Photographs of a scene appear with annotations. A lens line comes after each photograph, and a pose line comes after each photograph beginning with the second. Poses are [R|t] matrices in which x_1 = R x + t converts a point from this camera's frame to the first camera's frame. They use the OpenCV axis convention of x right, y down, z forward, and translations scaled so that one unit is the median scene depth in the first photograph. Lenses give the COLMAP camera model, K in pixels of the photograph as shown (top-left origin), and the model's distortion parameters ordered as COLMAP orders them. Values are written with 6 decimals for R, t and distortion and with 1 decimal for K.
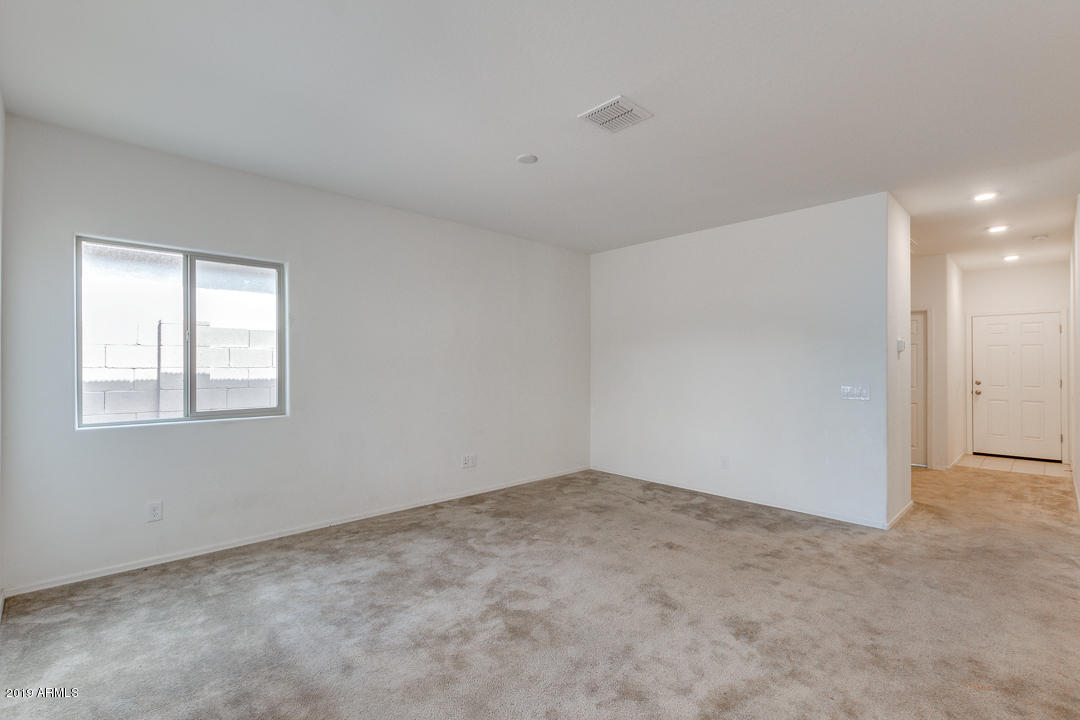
lens RADIAL K [[492.1, 0, 541.4], [0, 492.1, 361.2], [0, 0, 1]] dist [0.002069, -0.002072]
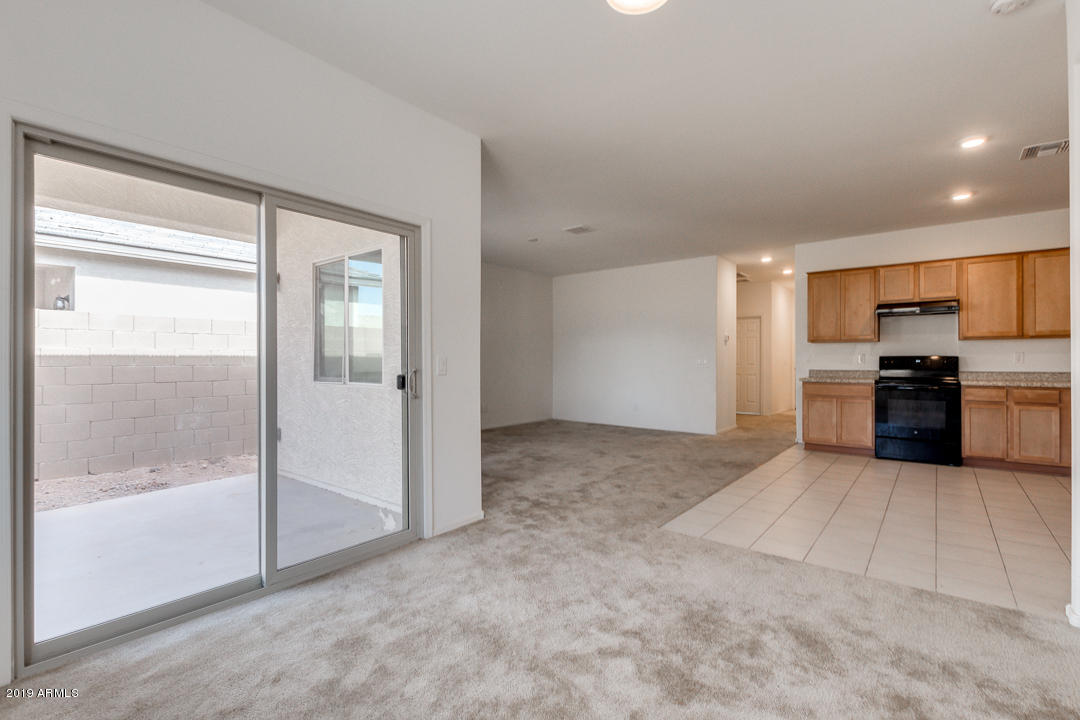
lens RADIAL K [[492.1, 0, 537.3], [0, 492.1, 358.2], [0, 0, 1]] dist [0.002069, -0.002072]
pose [[0.991627, -0.001834, 0.129121, -0.238286], [0.000499, 0.999946, 0.010368, 0.028891], [-0.129133, -0.010217, 0.991575, -0.840781]]
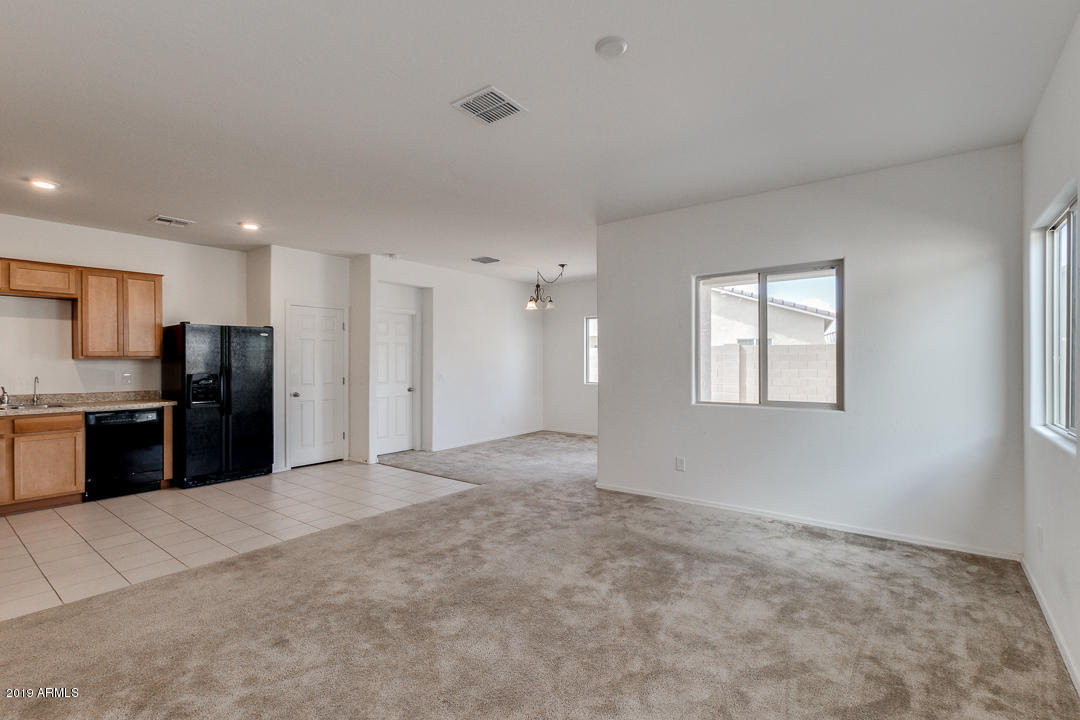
lens RADIAL K [[492.1, 0, 548.6], [0, 492.1, 363.0], [0, 0, 1]] dist [0.002069, -0.002072]
pose [[-0.987004, 0.002503, -0.160678, 0.139440], [0.003686, 0.999968, -0.007061, 0.011481], [0.160655, -0.007562, -0.986982, 1.462173]]
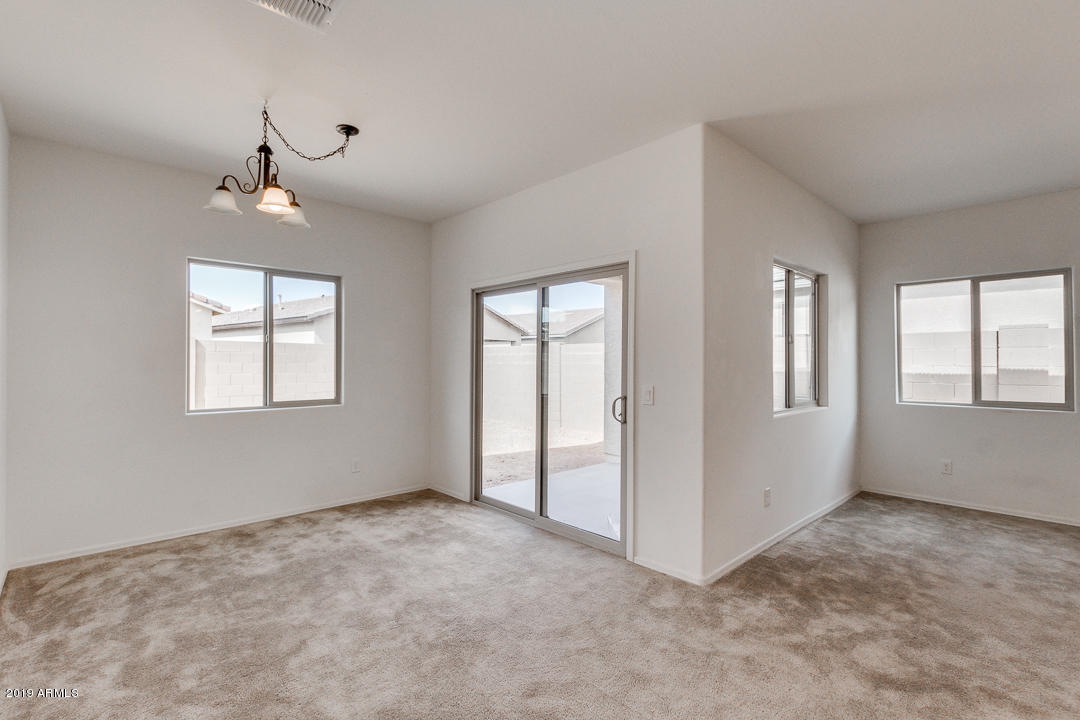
lens RADIAL K [[492.1, 0, 536.5], [0, 492.1, 358.3], [0, 0, 1]] dist [0.002069, -0.002072]
pose [[-0.016683, -0.005529, -0.999846, 0.557664], [0.011339, 0.999919, -0.005719, -0.011056], [0.999797, -0.011432, -0.016619, -0.132432]]
